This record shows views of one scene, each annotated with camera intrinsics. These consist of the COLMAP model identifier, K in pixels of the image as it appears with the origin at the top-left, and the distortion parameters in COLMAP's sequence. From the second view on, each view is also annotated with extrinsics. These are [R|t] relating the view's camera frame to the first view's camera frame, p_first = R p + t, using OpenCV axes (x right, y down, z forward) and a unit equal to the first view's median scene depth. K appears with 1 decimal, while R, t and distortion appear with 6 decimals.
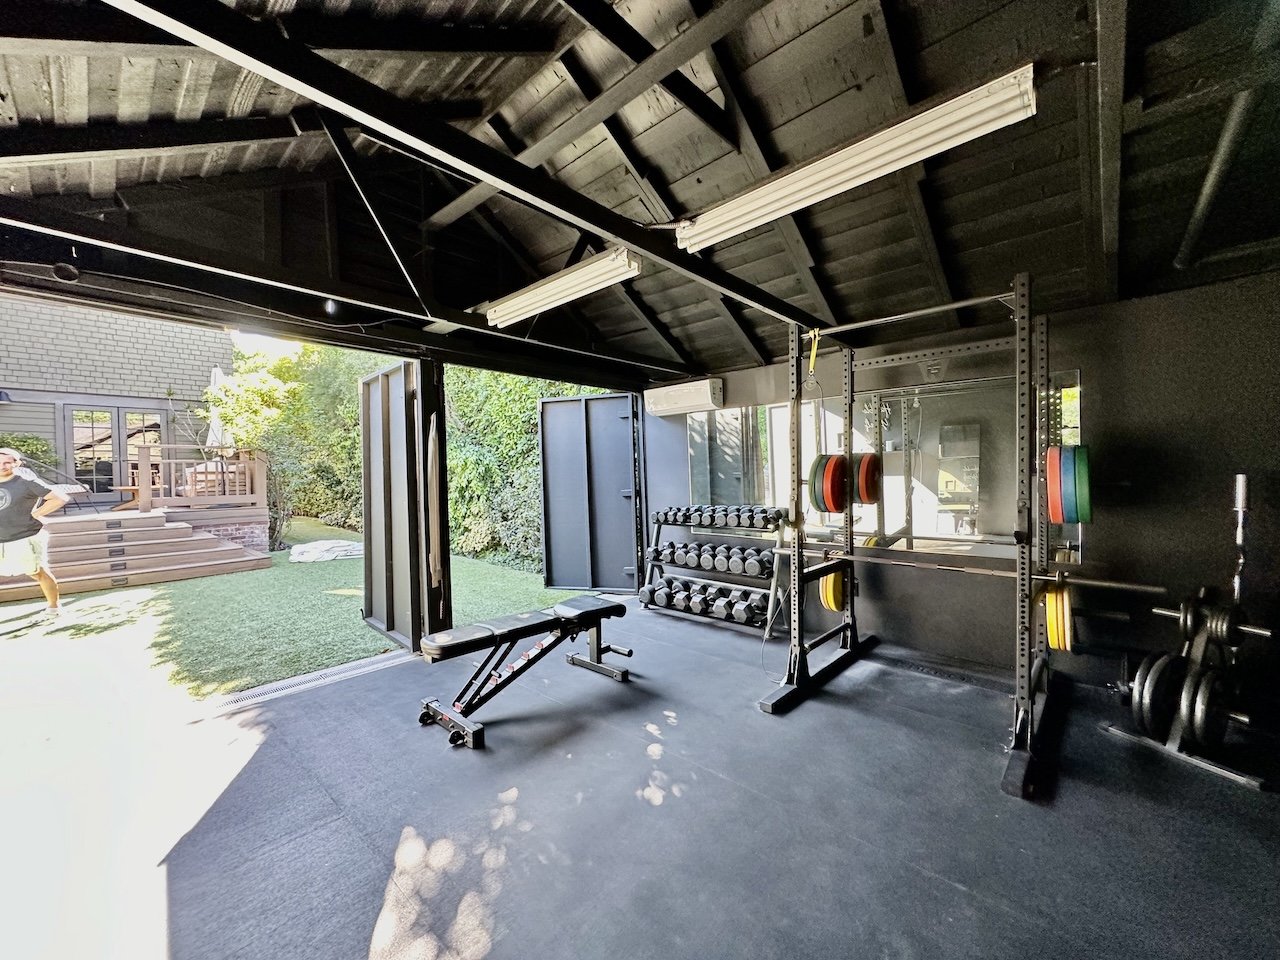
lens RADIAL K [[512.9, 0, 639.1], [0, 512.9, 480.1], [0, 0, 1]] dist [-0.007790, 0.000023]
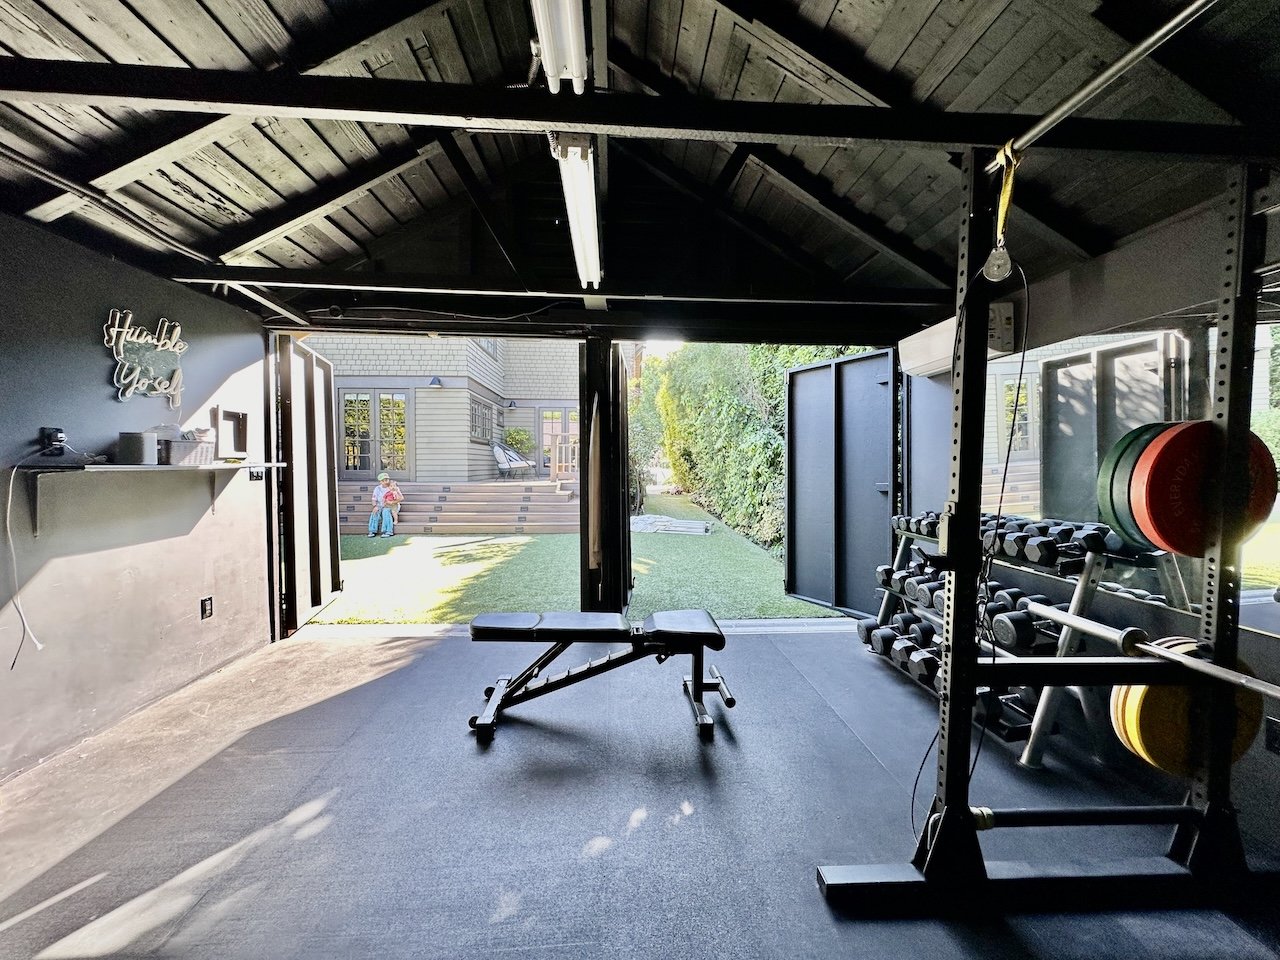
lens RADIAL K [[512.9, 0, 639.9], [0, 512.9, 478.0], [0, 0, 1]] dist [-0.007790, 0.000023]
pose [[0.711079, 0.043915, -0.701740, 0.380296], [-0.029554, 0.999032, 0.032573, -0.001625], [0.702491, -0.002423, 0.711689, 0.382823]]
